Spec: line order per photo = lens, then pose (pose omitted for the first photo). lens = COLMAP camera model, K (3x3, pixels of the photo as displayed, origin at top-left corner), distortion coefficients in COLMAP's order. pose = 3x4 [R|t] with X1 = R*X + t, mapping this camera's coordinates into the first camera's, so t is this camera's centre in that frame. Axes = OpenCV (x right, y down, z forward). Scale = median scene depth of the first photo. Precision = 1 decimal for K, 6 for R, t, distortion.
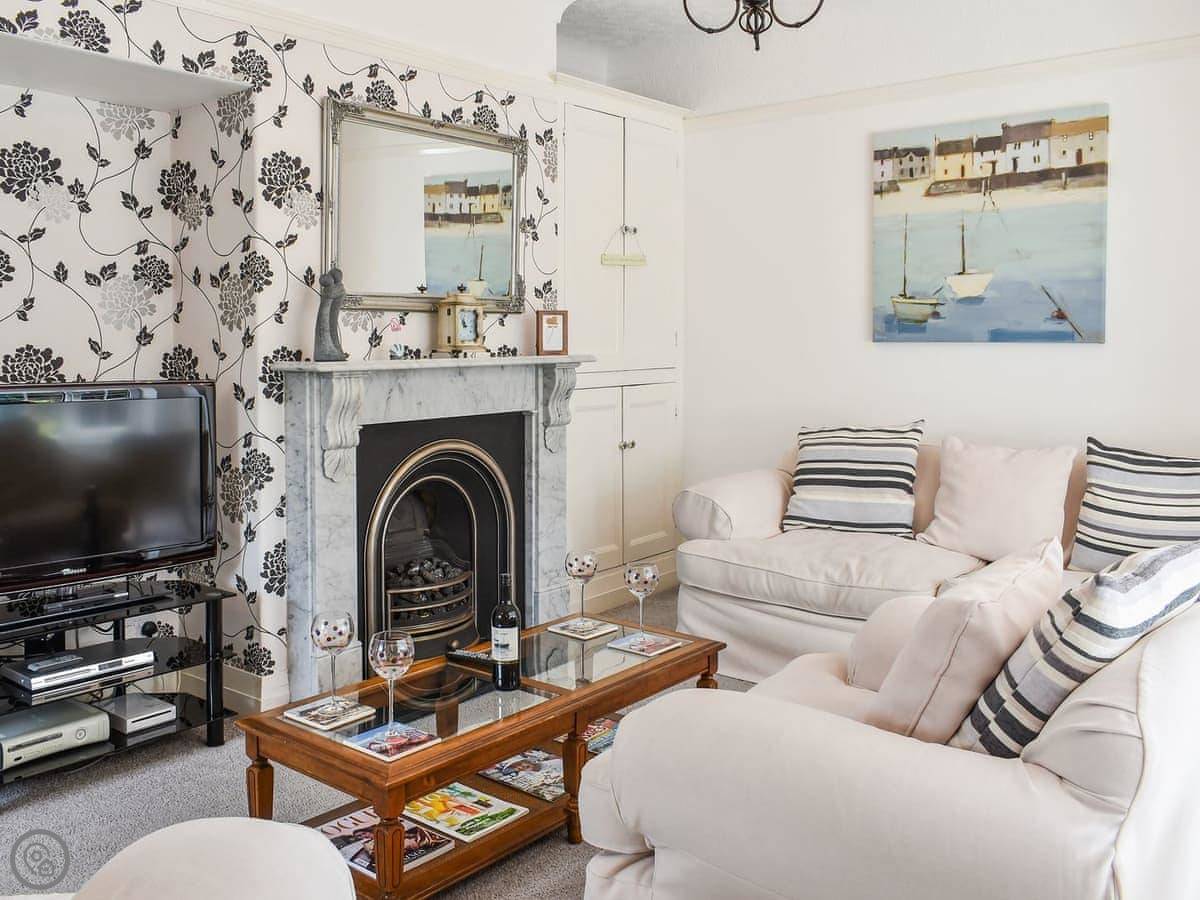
lens RADIAL K [[1065.8, 0, 590.8], [0, 1065.8, 374.2], [0, 0, 1]] dist [0.002529, -0.000480]
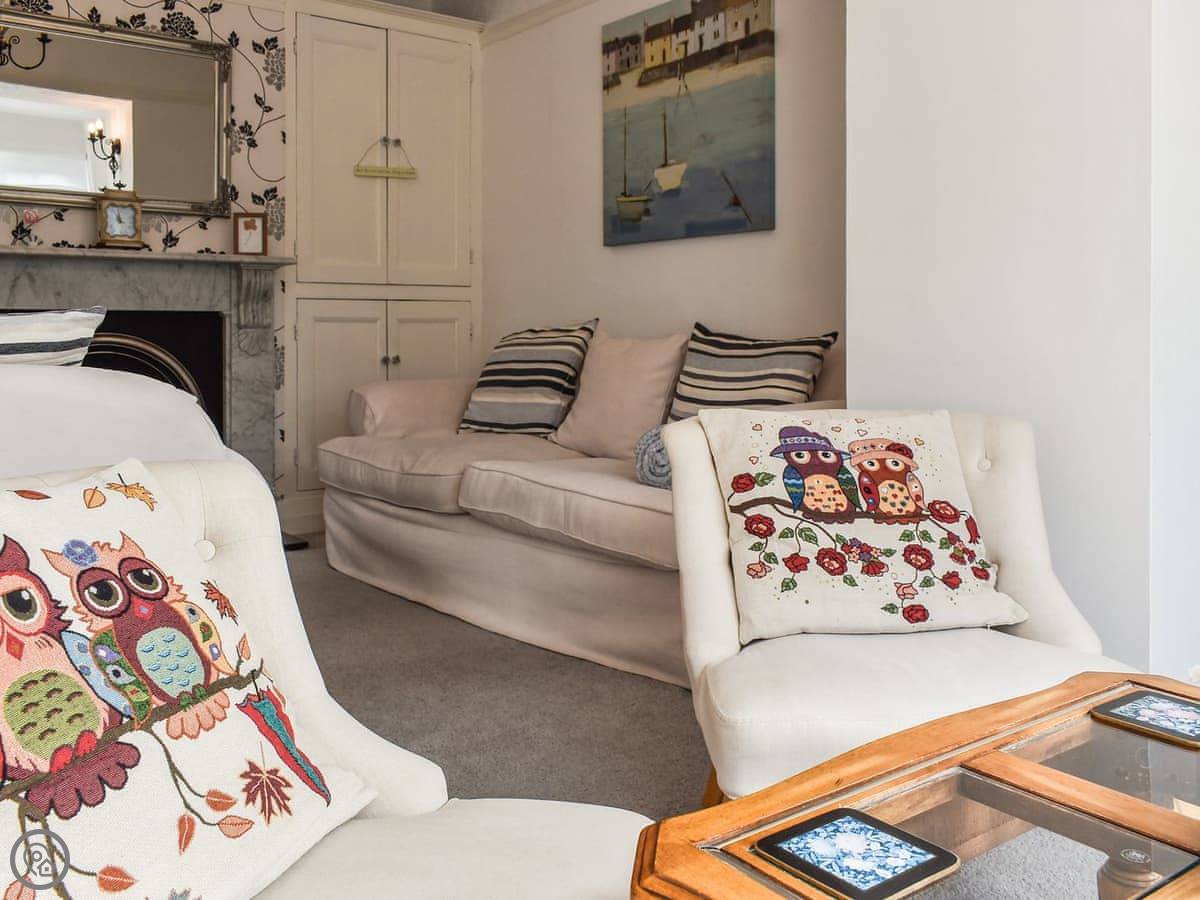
lens RADIAL K [[1065.8, 0, 628.9], [0, 1065.8, 336.6], [0, 0, 1]] dist [0.002529, -0.000480]
pose [[0.981163, -0.001798, -0.193173, 0.521409], [-0.004350, 0.999498, -0.031398, 0.088774], [0.193132, 0.031646, 0.980662, 0.089834]]
